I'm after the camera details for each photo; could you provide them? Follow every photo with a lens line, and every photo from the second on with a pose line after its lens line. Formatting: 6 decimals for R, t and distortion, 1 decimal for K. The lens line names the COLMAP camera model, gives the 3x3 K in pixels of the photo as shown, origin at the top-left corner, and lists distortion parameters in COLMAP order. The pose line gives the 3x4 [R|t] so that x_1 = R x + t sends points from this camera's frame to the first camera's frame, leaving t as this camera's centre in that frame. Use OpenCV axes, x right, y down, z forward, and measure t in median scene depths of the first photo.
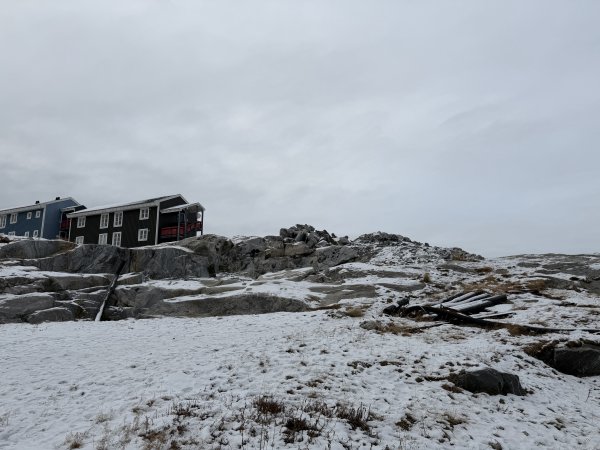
lens RADIAL K [[404.5, 0, 298.4], [0, 404.5, 233.8], [0, 0, 1]] dist [0.155682, -0.224012]
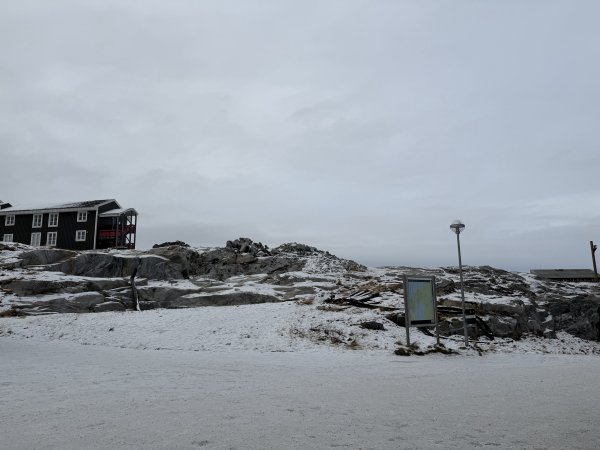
lens RADIAL K [[404.5, 0, 298.4], [0, 404.5, 233.8], [0, 0, 1]] dist [0.155682, -0.224012]
pose [[0.963370, 0.033841, 0.266031, -0.286949], [-0.038804, 0.999157, 0.013419, -0.102892], [-0.265352, -0.023250, 0.963871, -0.554394]]
